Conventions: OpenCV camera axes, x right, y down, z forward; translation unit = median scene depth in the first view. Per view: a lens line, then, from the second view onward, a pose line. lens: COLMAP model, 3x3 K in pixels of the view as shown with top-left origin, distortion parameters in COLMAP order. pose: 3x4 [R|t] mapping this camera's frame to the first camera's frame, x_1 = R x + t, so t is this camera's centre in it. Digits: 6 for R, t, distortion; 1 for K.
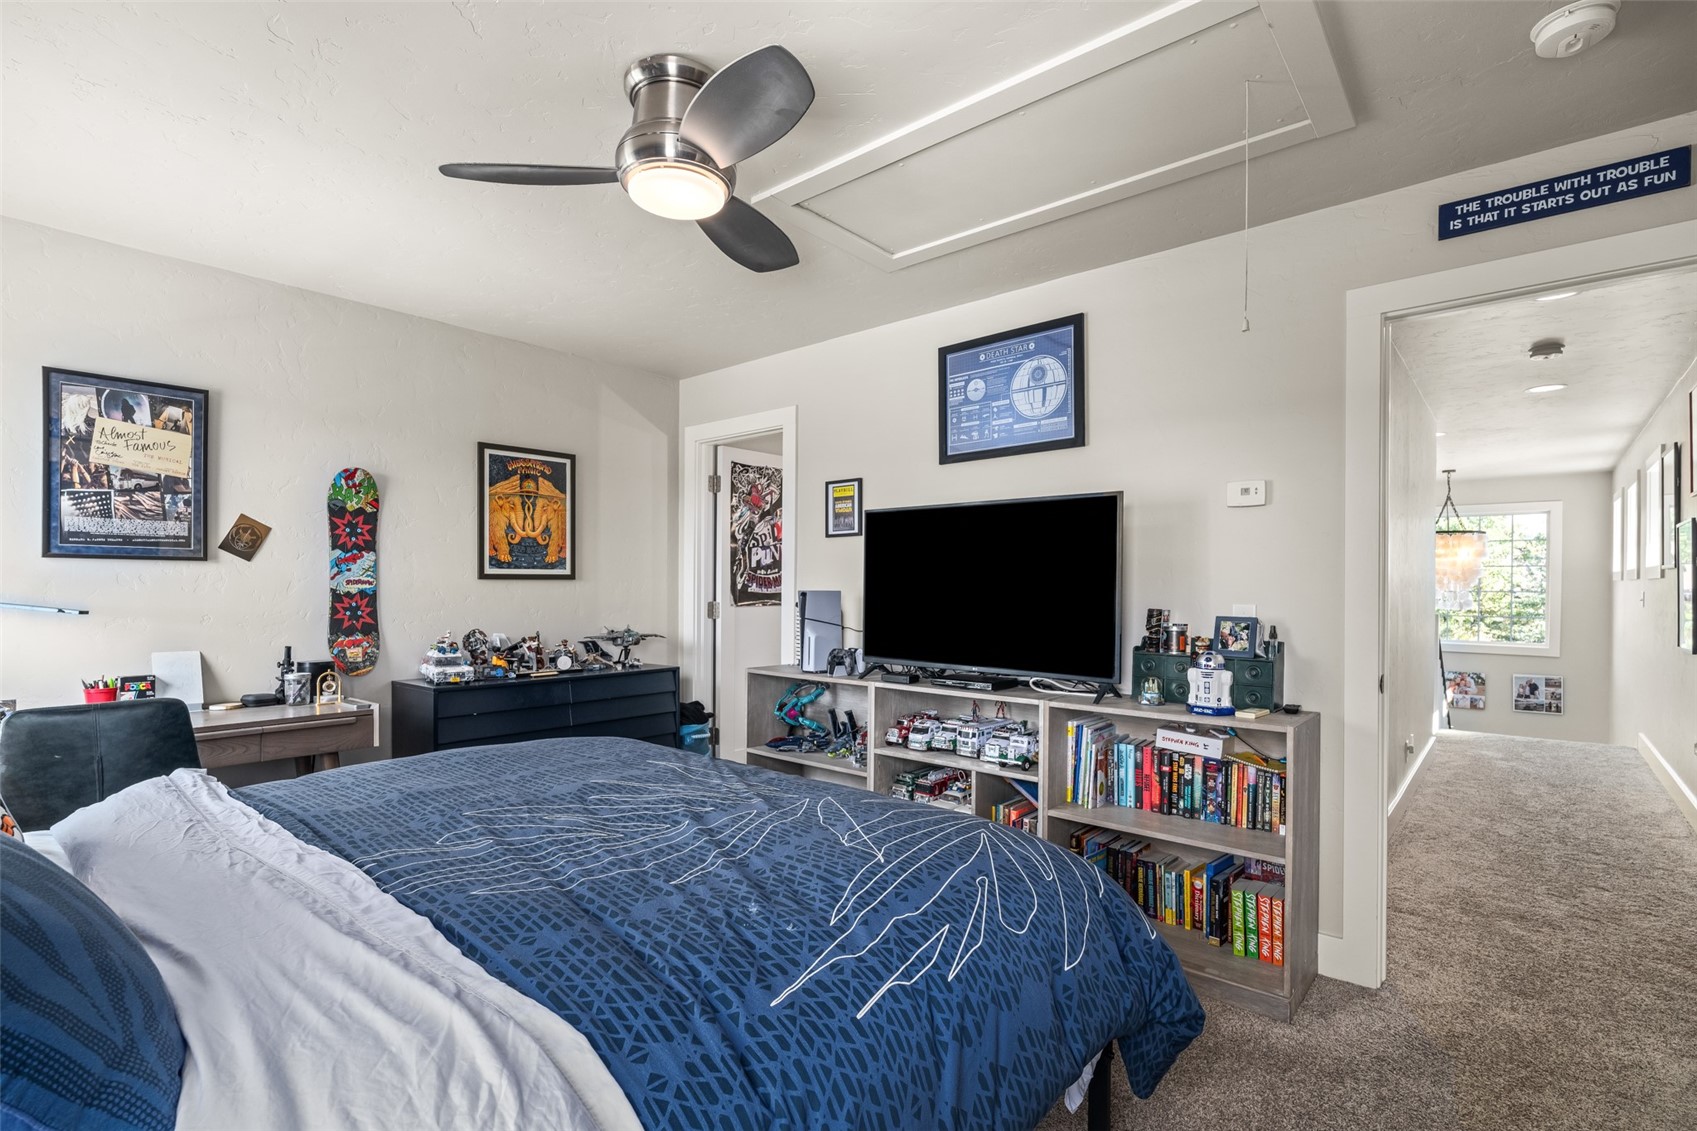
lens RADIAL K [[807.8, 0, 797.7], [0, 807.8, 592.0], [0, 0, 1]] dist [-0.012394, 0.000311]
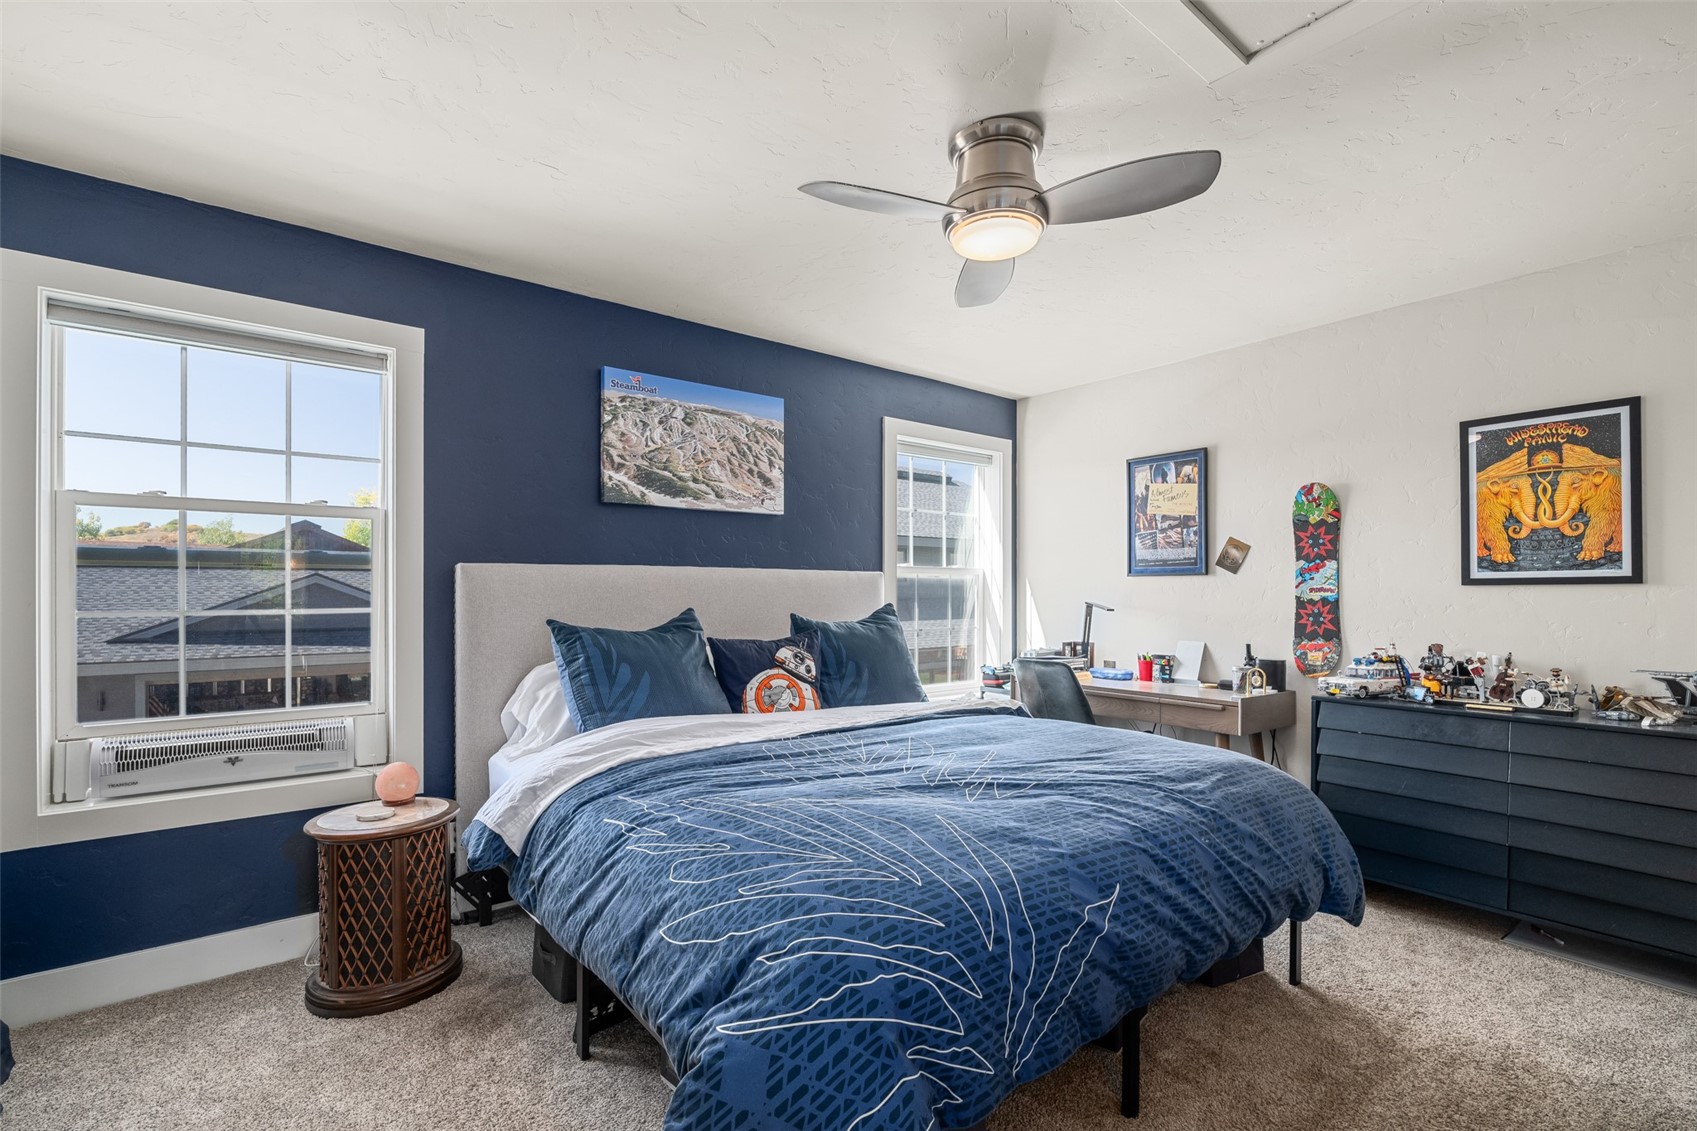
lens RADIAL K [[761.9, 0, 880.2], [0, 761.9, 588.7], [0, 0, 1]] dist [-0.015105, 0.002310]
pose [[-0.147764, -0.012291, -0.988946, 0.585954], [-0.010608, 0.999885, -0.010842, 0.003394], [0.988966, 0.008889, -0.147877, 0.643085]]
